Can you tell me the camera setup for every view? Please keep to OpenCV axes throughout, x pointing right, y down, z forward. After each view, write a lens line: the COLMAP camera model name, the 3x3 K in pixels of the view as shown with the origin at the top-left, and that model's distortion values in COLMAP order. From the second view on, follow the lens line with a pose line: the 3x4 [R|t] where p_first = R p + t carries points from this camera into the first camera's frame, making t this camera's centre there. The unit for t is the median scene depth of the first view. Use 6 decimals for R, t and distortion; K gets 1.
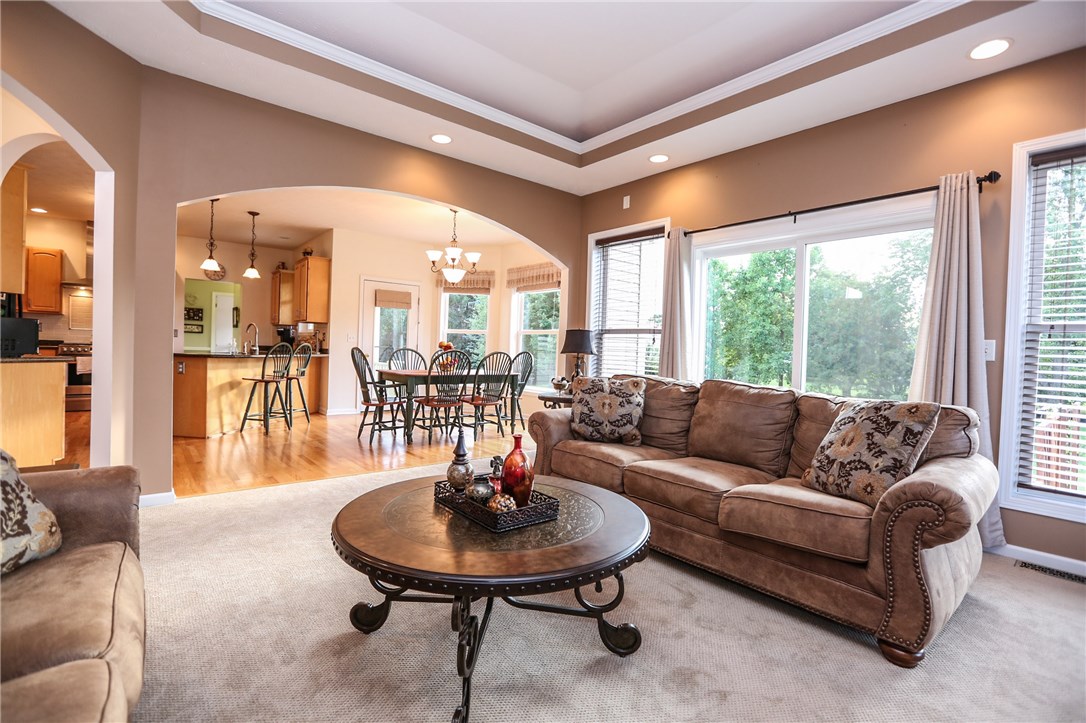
lens RADIAL K [[493.3, 0, 537.8], [0, 493.3, 362.3], [0, 0, 1]] dist [-0.037976, 0.011153]
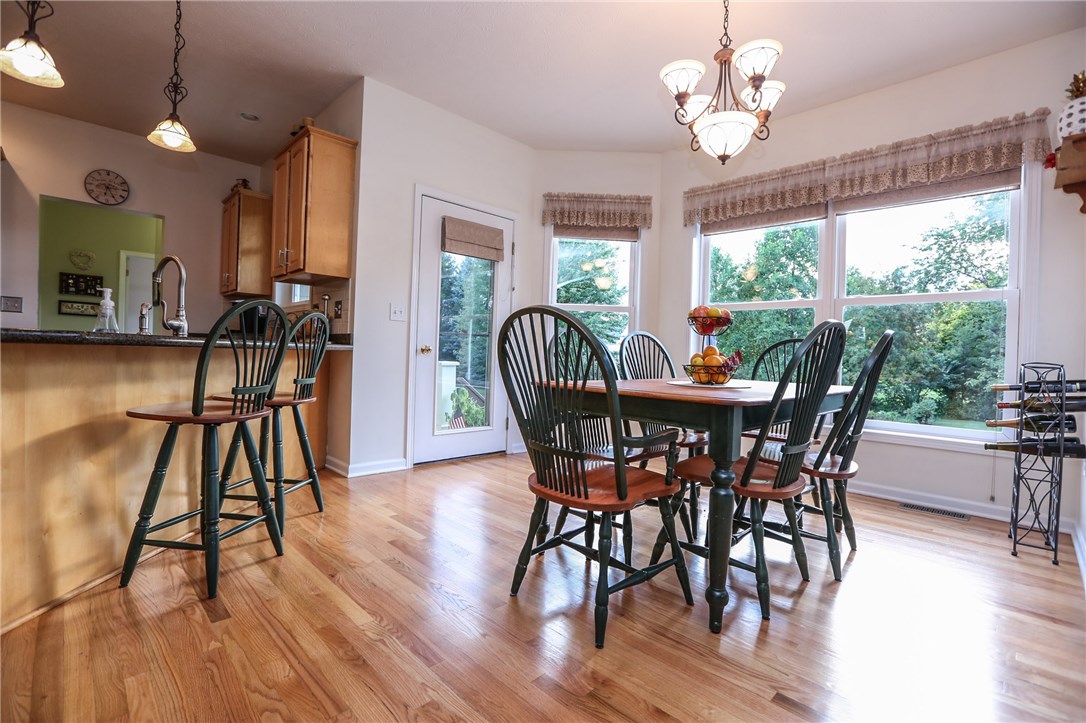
lens RADIAL K [[493.3, 0, 546.9], [0, 493.3, 362.4], [0, 0, 1]] dist [-0.037976, 0.011153]
pose [[0.995380, -0.000197, 0.096009, -0.285176], [0.000602, 0.999991, -0.004188, 0.001695], [-0.096007, 0.004226, 0.995372, 0.515087]]
